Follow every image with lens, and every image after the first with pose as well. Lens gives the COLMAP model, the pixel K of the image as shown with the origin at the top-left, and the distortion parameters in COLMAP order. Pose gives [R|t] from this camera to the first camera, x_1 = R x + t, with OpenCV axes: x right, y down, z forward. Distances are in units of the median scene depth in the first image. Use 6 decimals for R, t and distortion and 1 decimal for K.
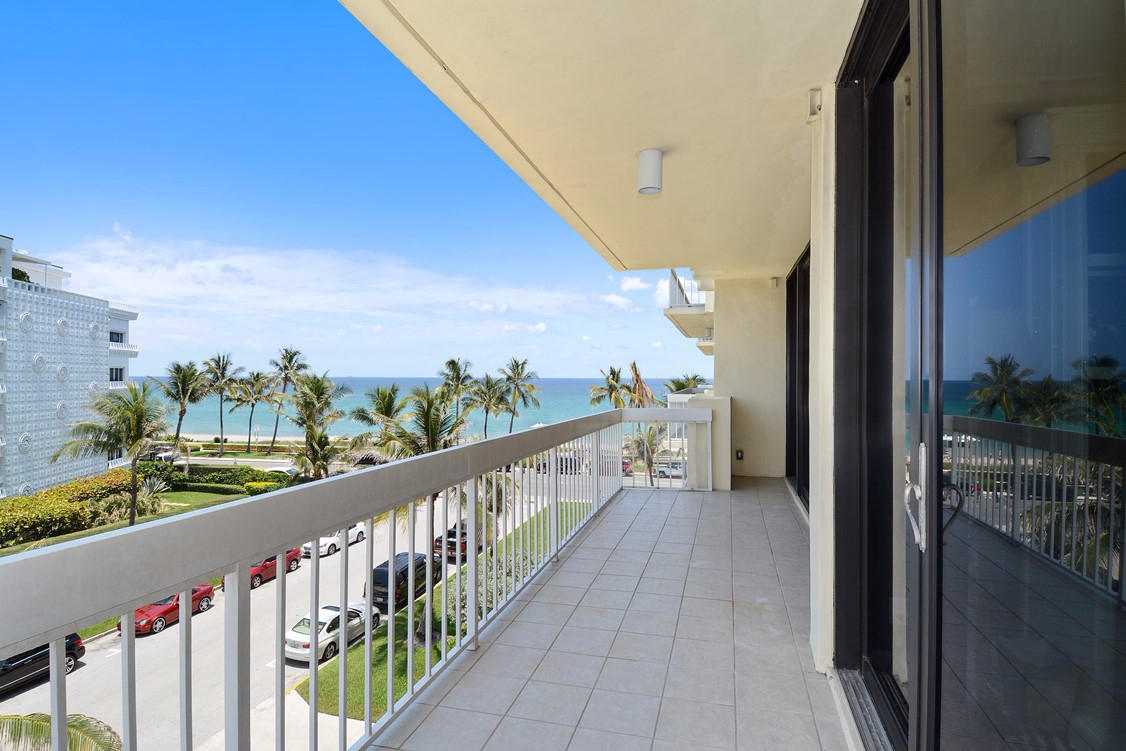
lens RADIAL K [[603.5, 0, 563.6], [0, 603.5, 377.2], [0, 0, 1]] dist [0.035616, -0.000063]
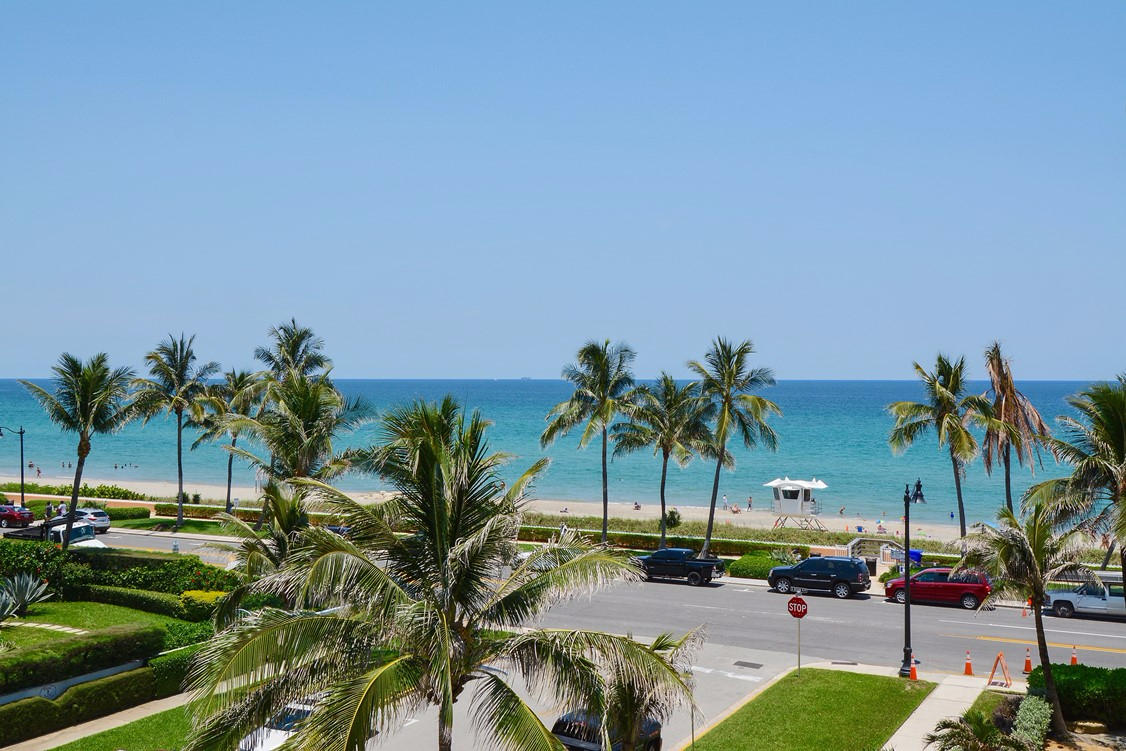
lens RADIAL K [[1164.0, 0, 563.6], [0, 1164.0, 384.0], [0, 0, 1]] dist [-0.033116, 0.000000]
pose [[0.971185, -0.002842, -0.238309, 0.012610], [0.003988, 0.999983, 0.004325, -0.001611], [0.238292, -0.005151, 0.971180, 0.109134]]
